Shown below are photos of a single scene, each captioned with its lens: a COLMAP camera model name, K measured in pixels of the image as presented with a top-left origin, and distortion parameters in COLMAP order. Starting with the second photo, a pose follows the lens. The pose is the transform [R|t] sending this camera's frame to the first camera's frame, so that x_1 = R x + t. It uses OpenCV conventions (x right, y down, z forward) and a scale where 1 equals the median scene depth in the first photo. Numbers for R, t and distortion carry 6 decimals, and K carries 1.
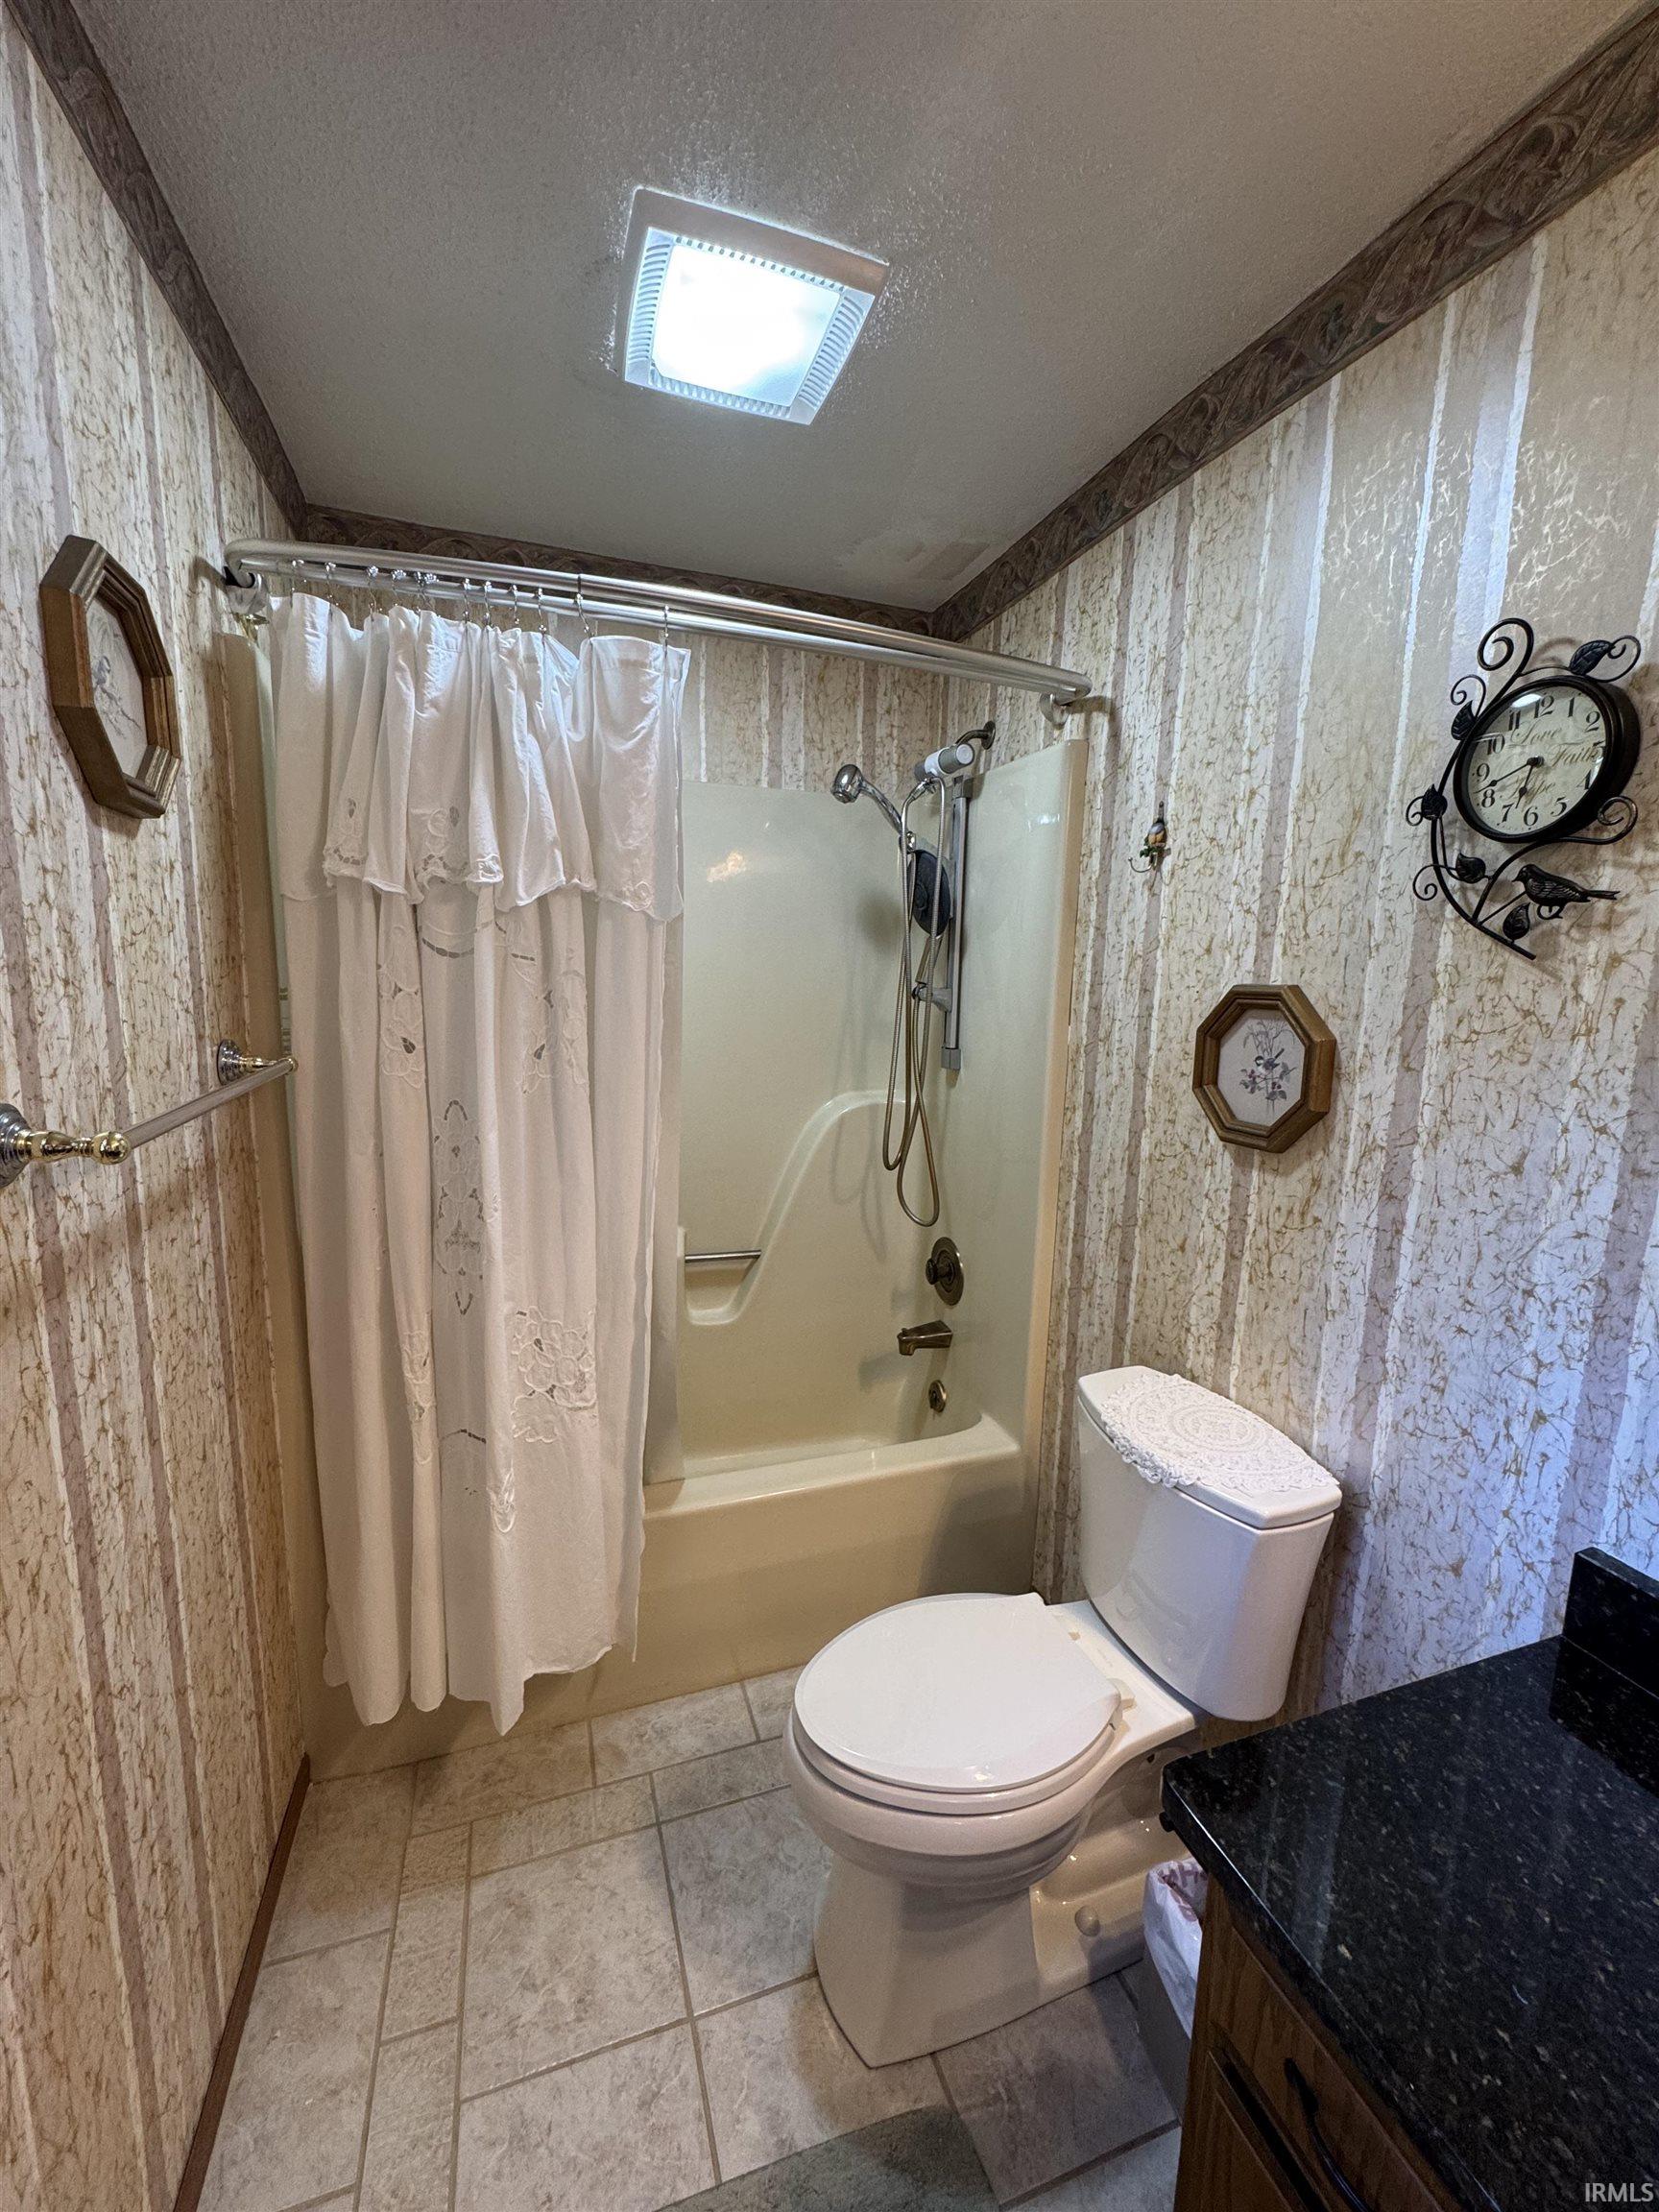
lens RADIAL K [[871.6, 0, 825.7], [0, 871.6, 1108.2], [0, 0, 1]] dist [-0.011476, 0.000751]
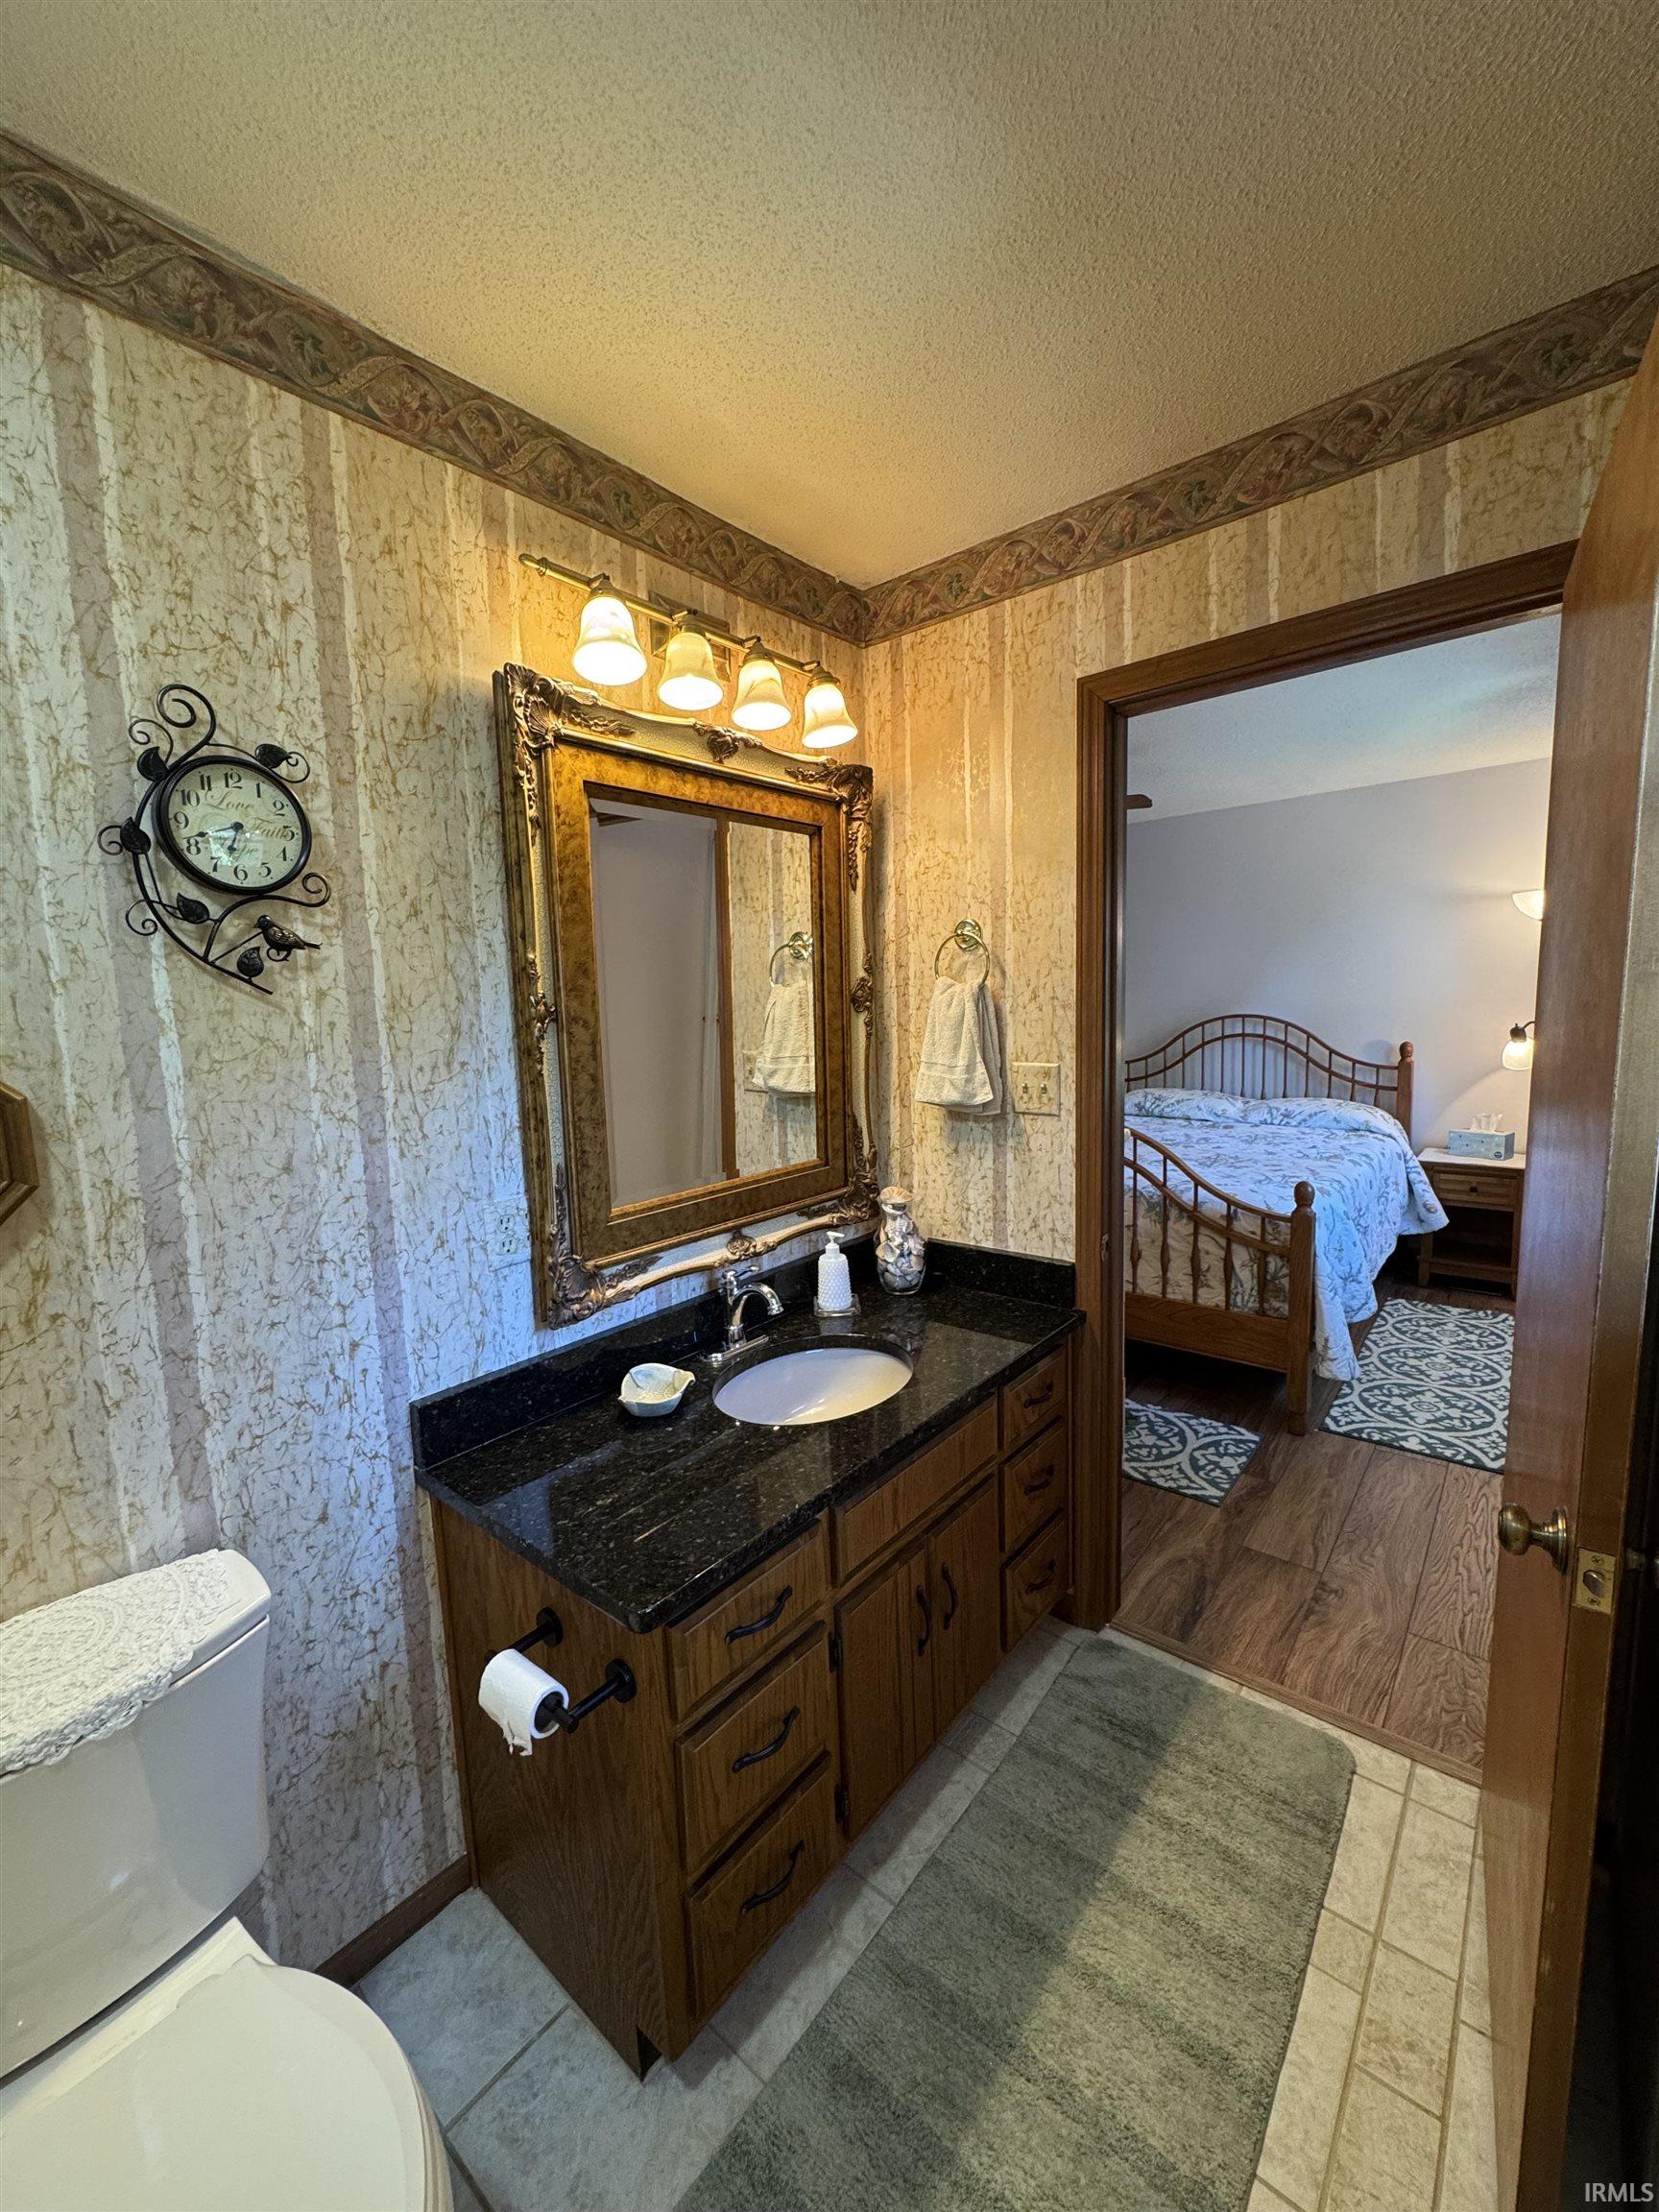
lens RADIAL K [[871.6, 0, 825.5], [0, 871.6, 1102.2], [0, 0, 1]] dist [-0.011476, 0.000751]
pose [[-0.514372, -0.106008, 0.850990, -0.591621], [0.153530, 0.964915, 0.212999, -0.159575], [-0.843712, 0.240213, -0.480050, 0.929762]]
